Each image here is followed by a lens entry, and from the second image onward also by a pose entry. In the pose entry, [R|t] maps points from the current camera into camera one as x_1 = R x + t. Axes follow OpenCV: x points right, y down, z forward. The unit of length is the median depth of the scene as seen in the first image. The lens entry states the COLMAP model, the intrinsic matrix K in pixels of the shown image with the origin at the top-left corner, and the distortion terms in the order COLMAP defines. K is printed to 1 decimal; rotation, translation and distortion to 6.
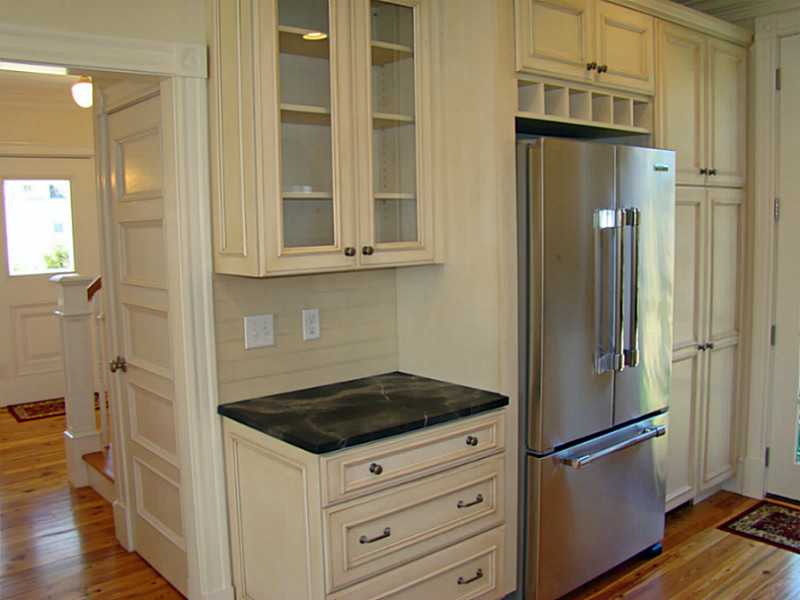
lens RADIAL K [[746.2, 0, 400.0], [0, 746.2, 300.0], [0, 0, 1]] dist [-0.191002, 0.141060]
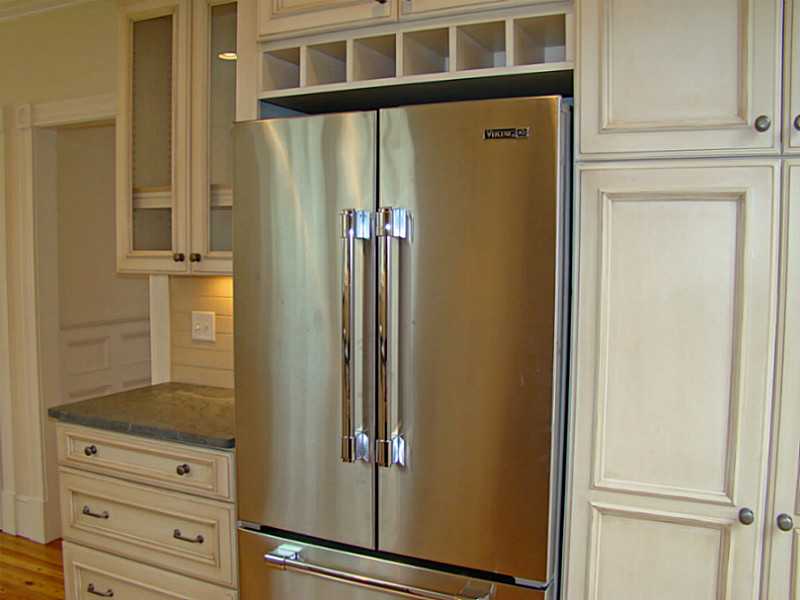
lens RADIAL K [[746.2, 0, 400.0], [0, 746.2, 300.0], [0, 0, 1]] dist [-0.191002, 0.141060]
pose [[0.412280, 0.090087, -0.906592, 0.927851], [-0.114841, 0.992301, 0.046379, -0.082146], [0.903790, 0.084993, 0.419451, 0.787666]]
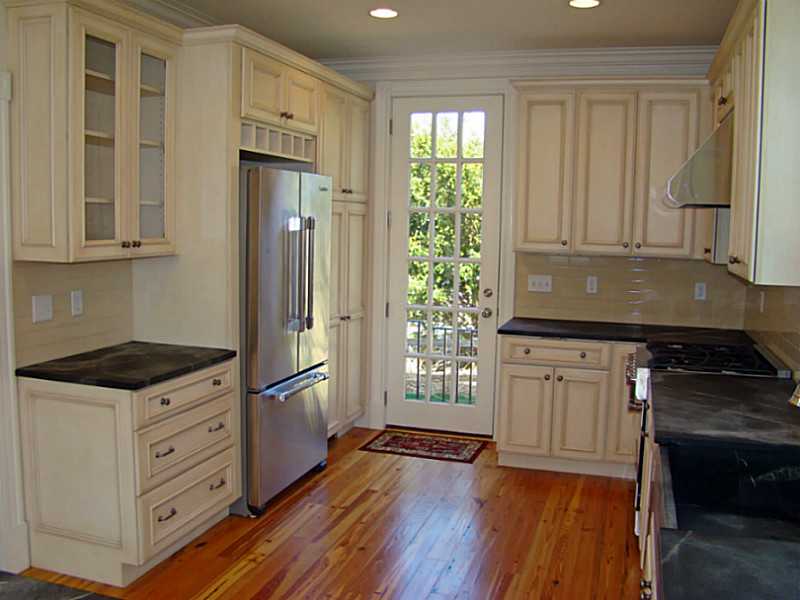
lens RADIAL K [[746.2, 0, 400.0], [0, 746.2, 300.0], [0, 0, 1]] dist [-0.191002, 0.141060]
pose [[0.840989, -0.017757, 0.540761, -0.331444], [0.018617, 0.999819, 0.003878, 0.034857], [-0.540732, 0.006806, 0.841167, -0.321058]]
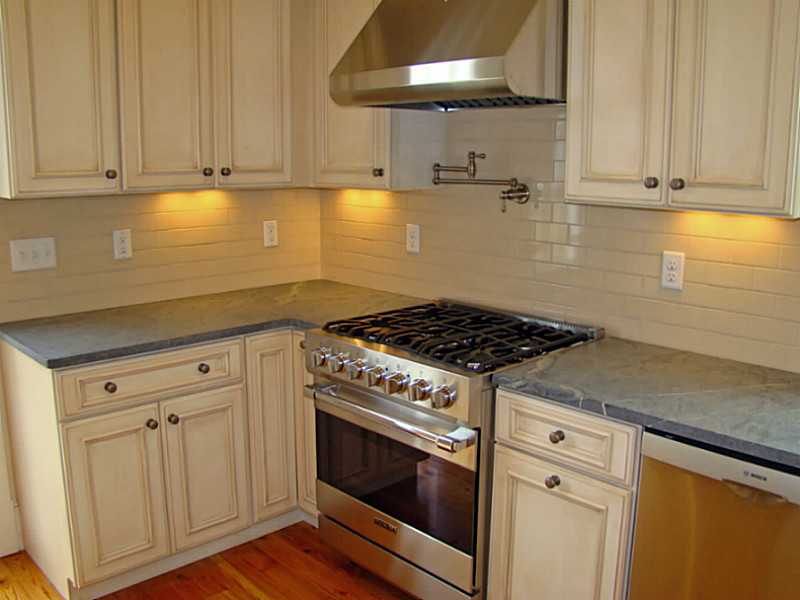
lens RADIAL K [[746.2, 0, 400.0], [0, 746.2, 300.0], [0, 0, 1]] dist [-0.191002, 0.141060]
pose [[-0.068427, -0.165241, 0.983877, -0.030454], [0.102885, 0.979761, 0.171705, -0.048197], [-0.992337, 0.112975, -0.050041, 0.618960]]
